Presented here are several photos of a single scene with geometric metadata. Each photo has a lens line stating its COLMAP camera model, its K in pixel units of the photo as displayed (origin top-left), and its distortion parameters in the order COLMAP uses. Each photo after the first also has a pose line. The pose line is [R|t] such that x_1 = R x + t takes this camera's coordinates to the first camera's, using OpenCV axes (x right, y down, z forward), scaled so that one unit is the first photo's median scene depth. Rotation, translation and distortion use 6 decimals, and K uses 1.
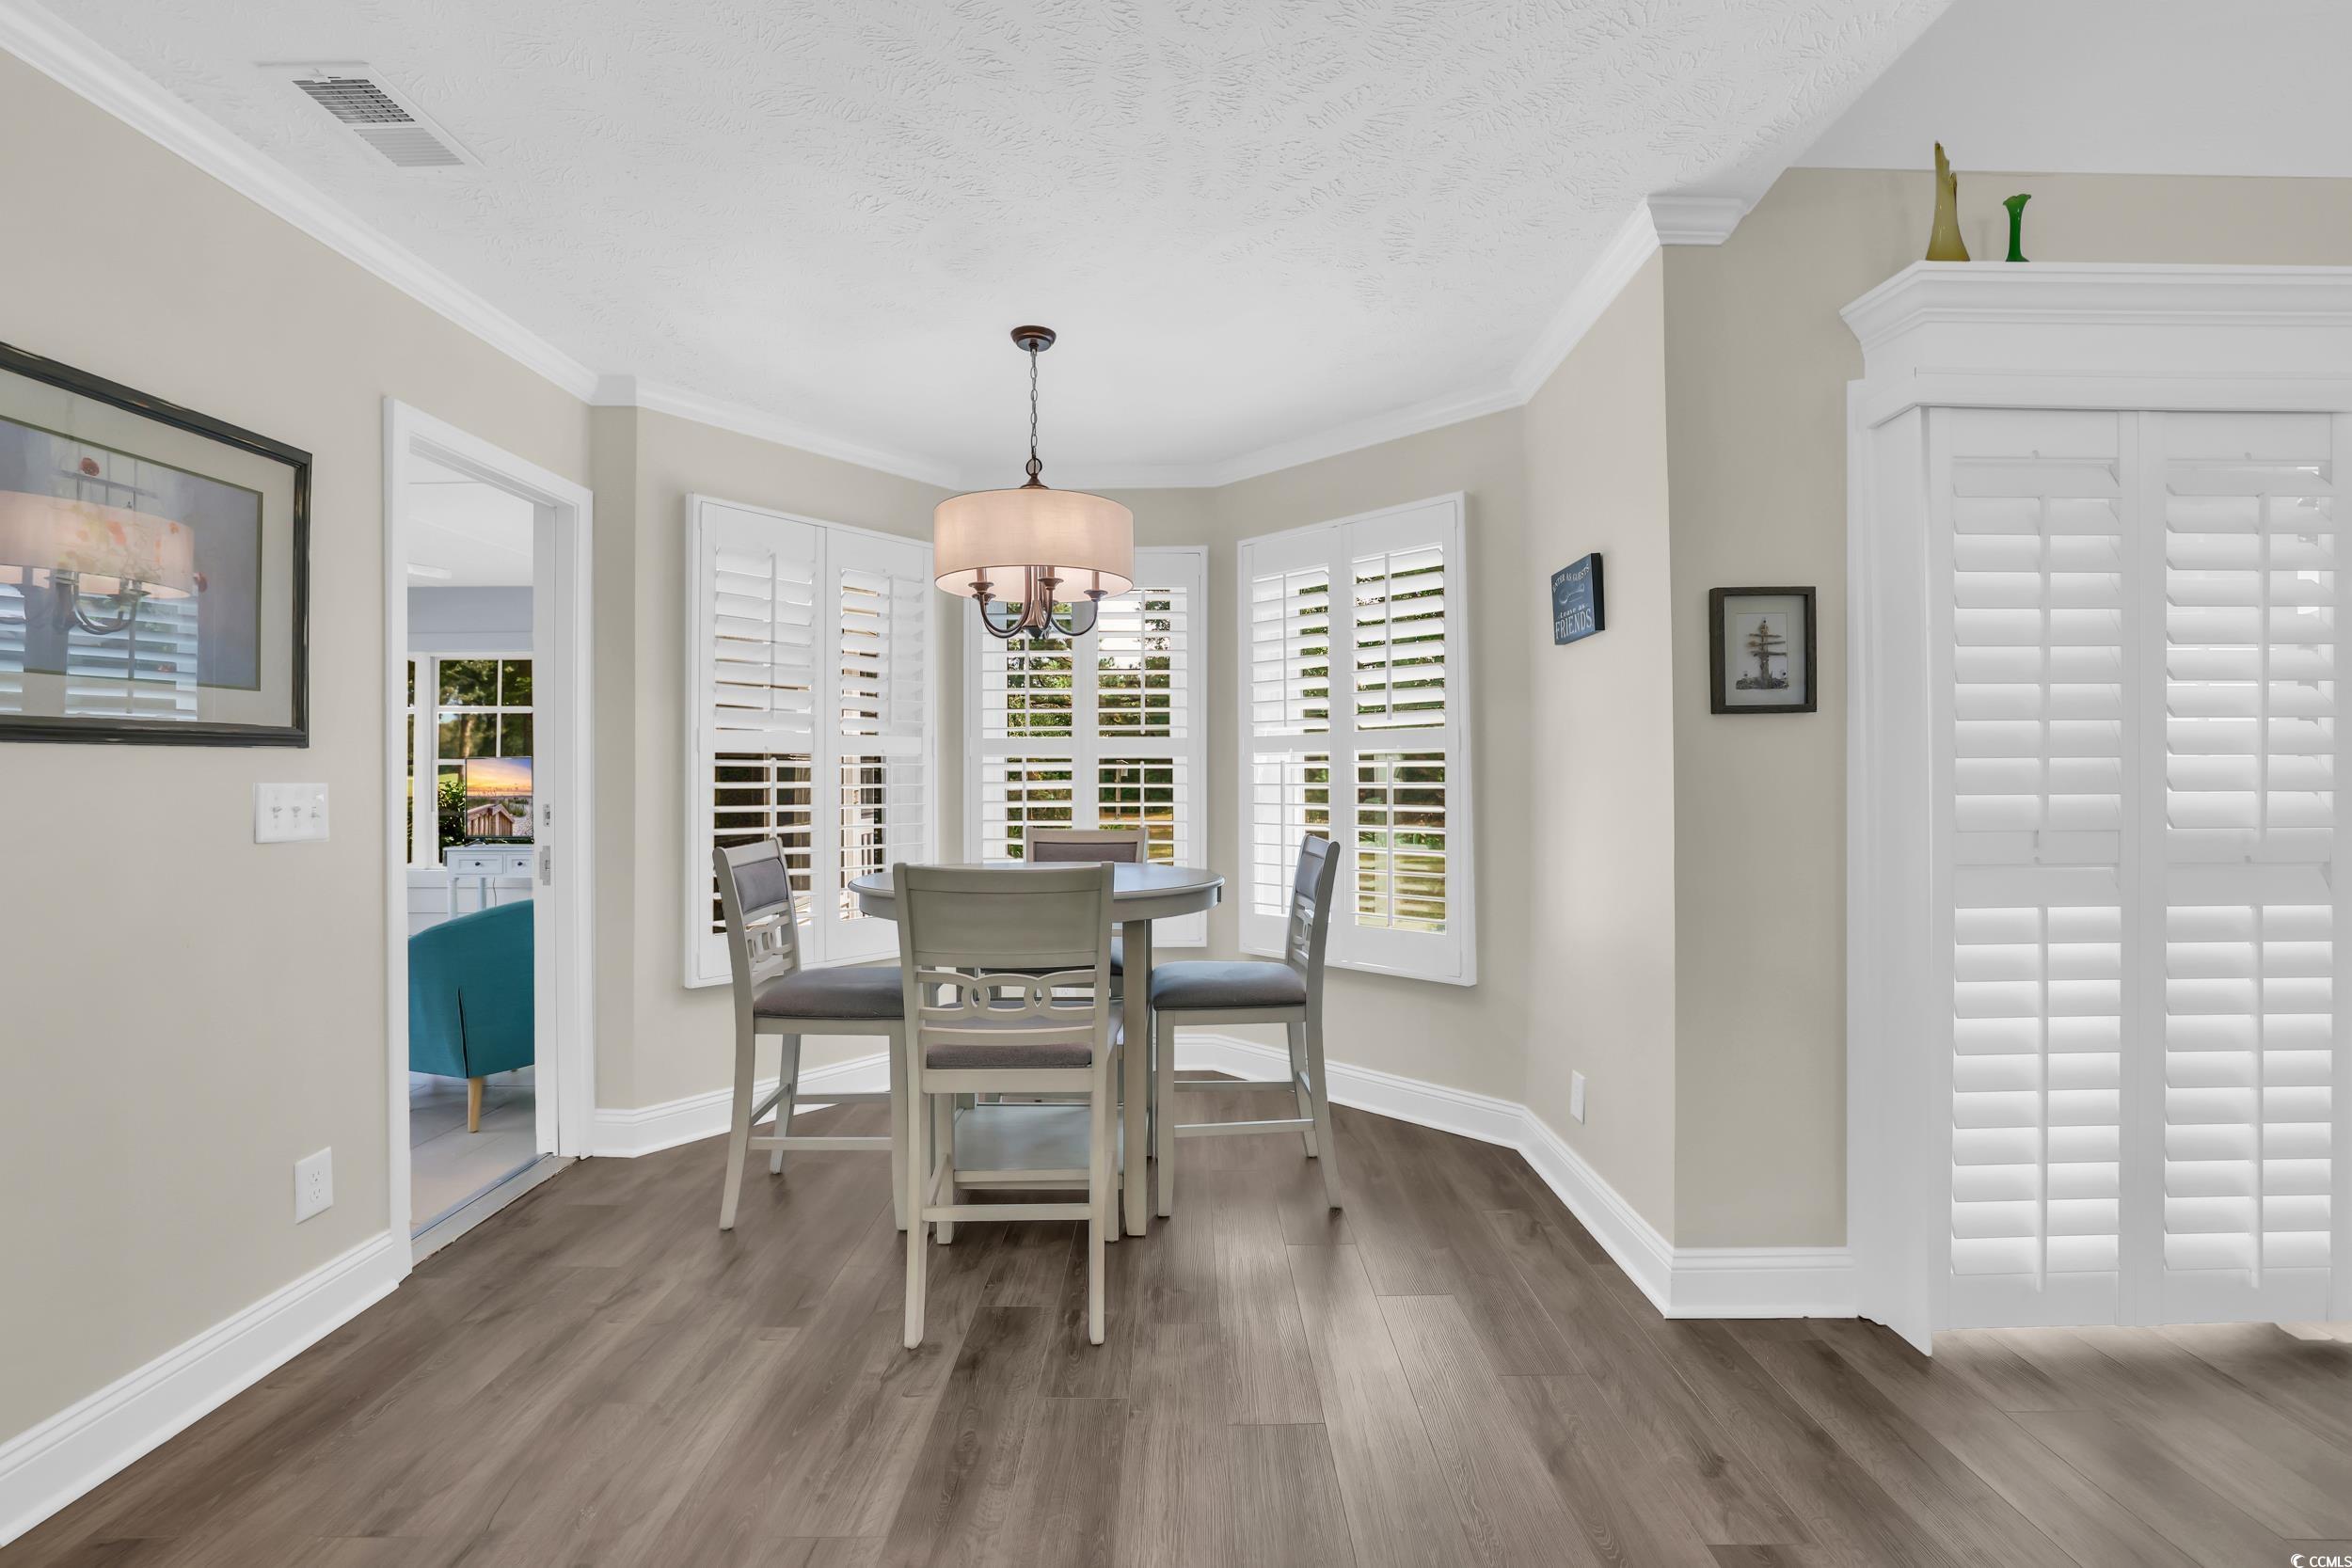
lens RADIAL K [[1020.5, 0, 1188.6], [0, 1020.5, 771.5], [0, 0, 1]] dist [-0.041719, 0.015725]
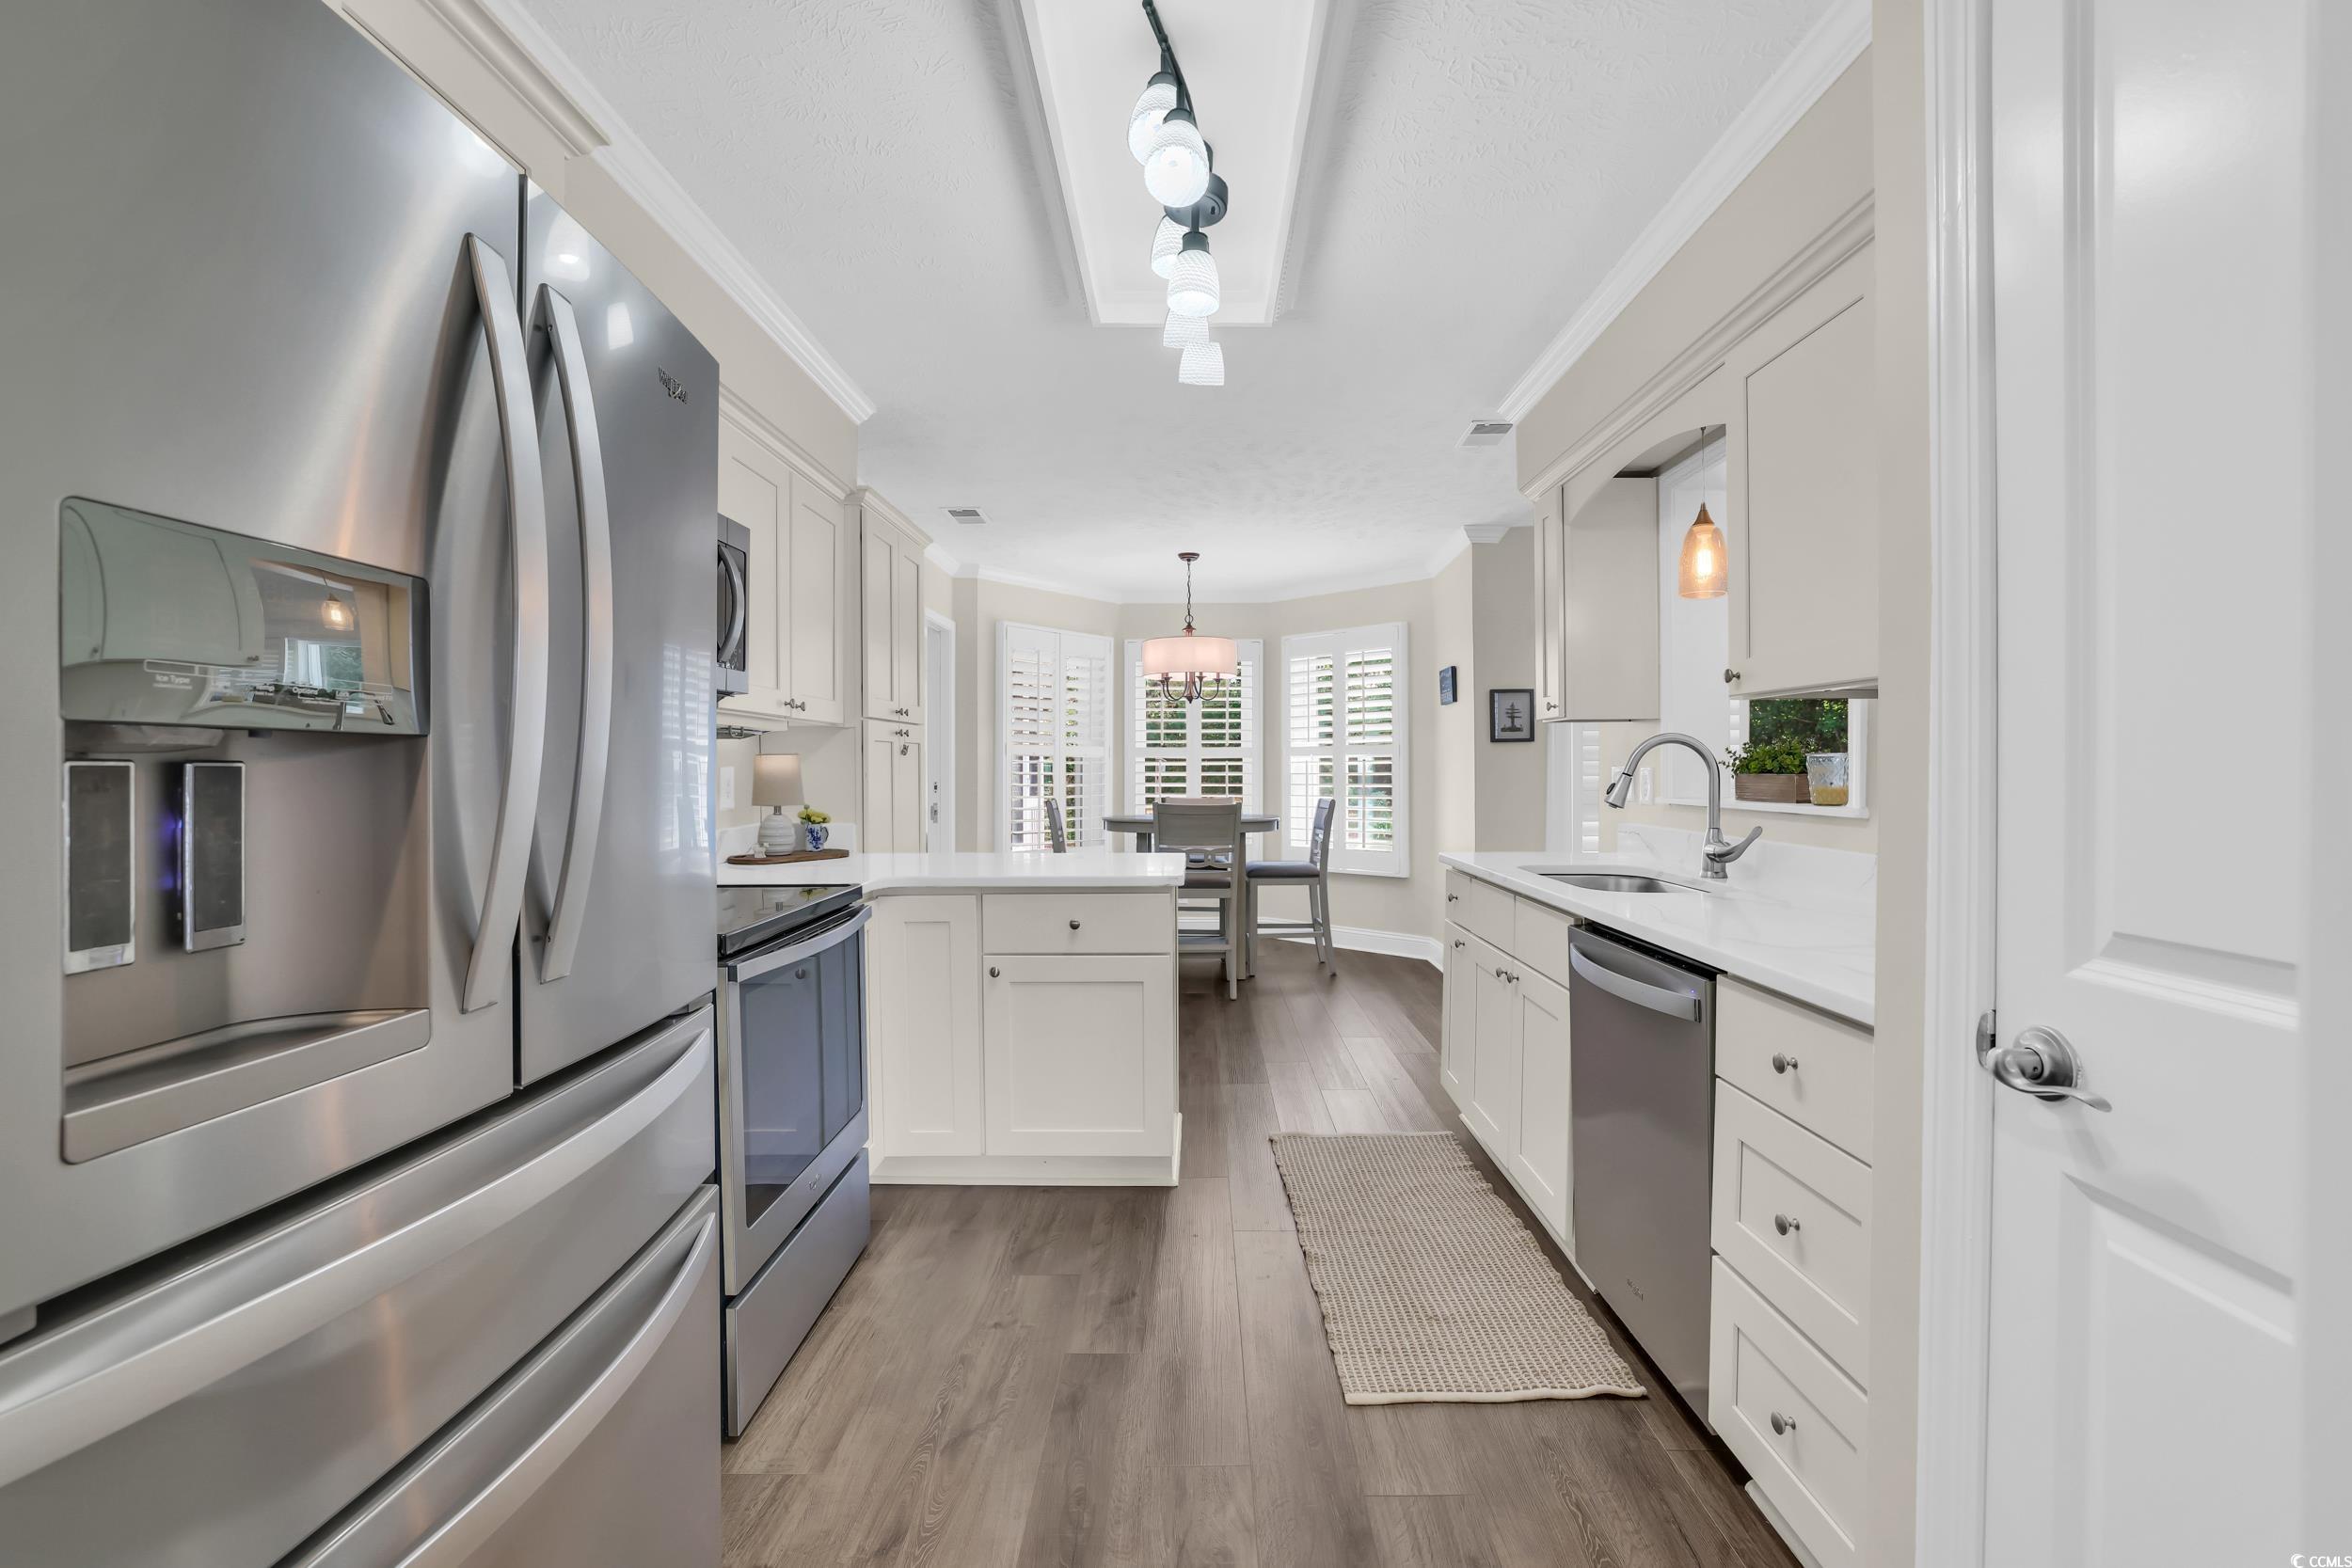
lens RADIAL K [[1020.5, 0, 1188.6], [0, 1020.5, 771.5], [0, 0, 1]] dist [-0.041719, 0.015725]
pose [[0.999886, 0.002430, -0.014874, -0.125347], [-0.002375, 0.999990, 0.003667, 0.003966], [0.014883, -0.003632, 0.999883, -1.121518]]
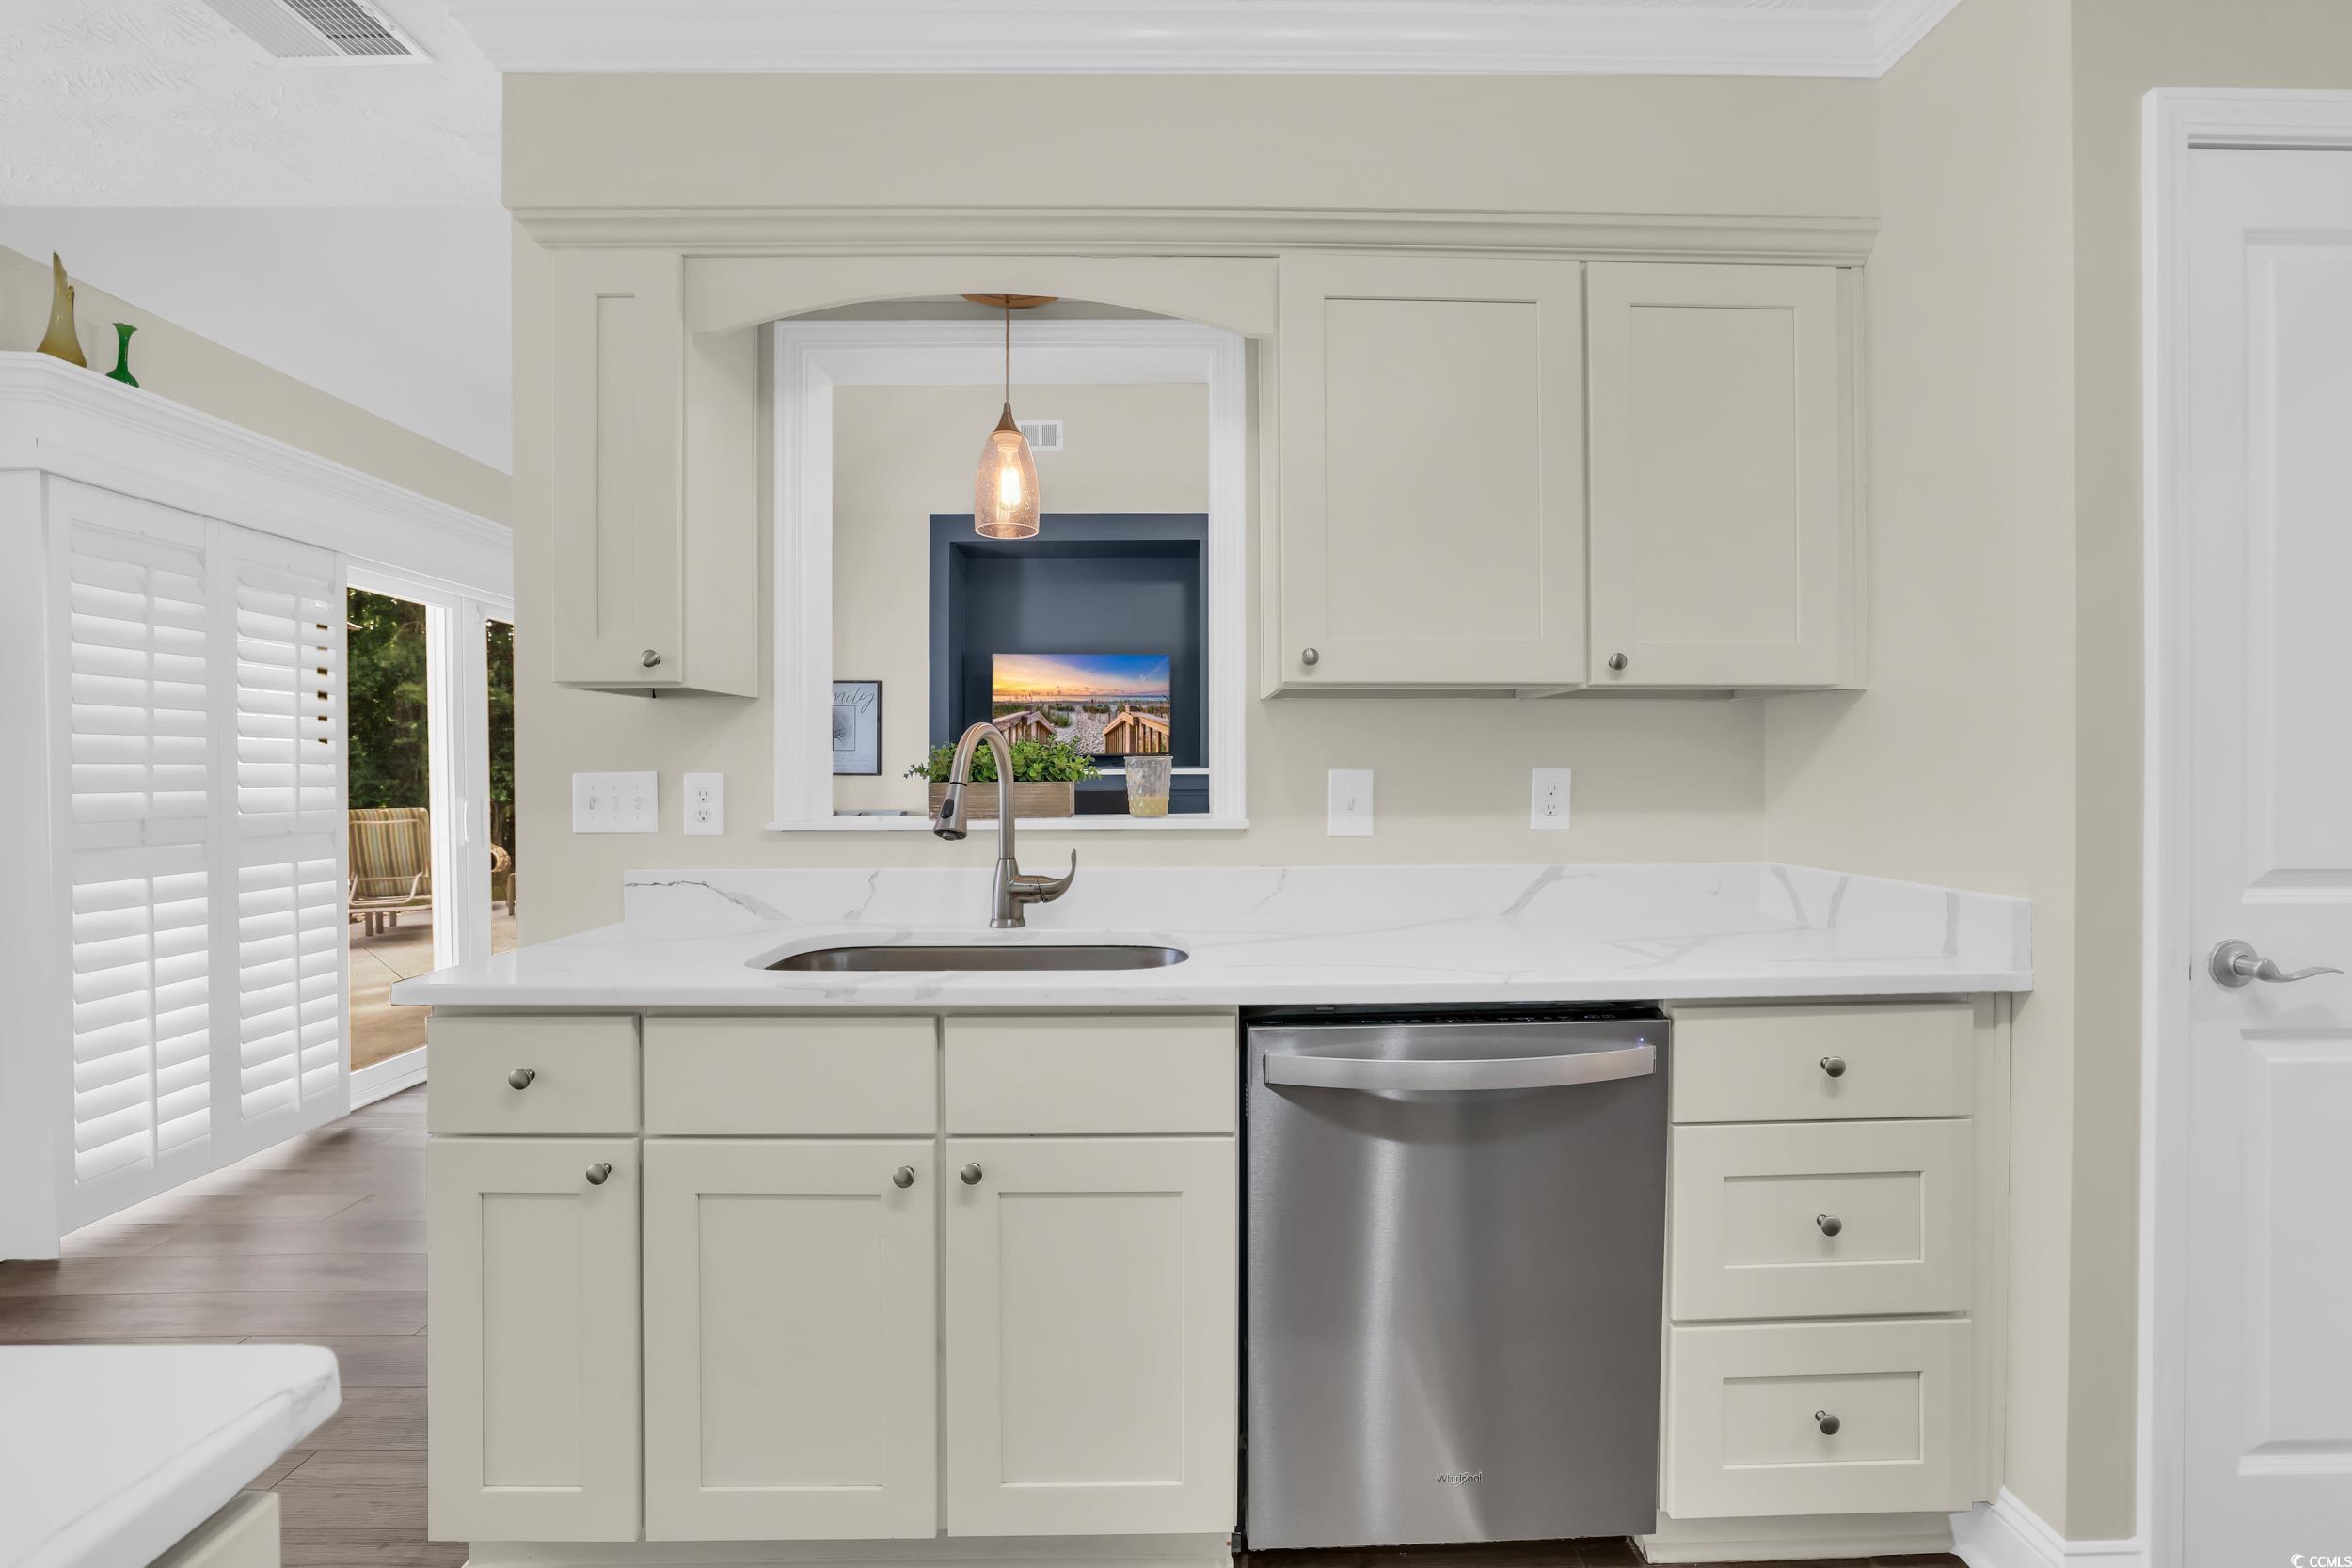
lens RADIAL K [[1000.2, 0, 1183.3], [0, 1000.2, 777.3], [0, 0, 1]] dist [-0.044790, 0.015237]
pose [[-0.011059, -0.003586, 0.999932, -0.326110], [0.004062, 0.999985, 0.003631, 0.003347], [-0.999931, 0.004102, -0.011044, -0.262878]]
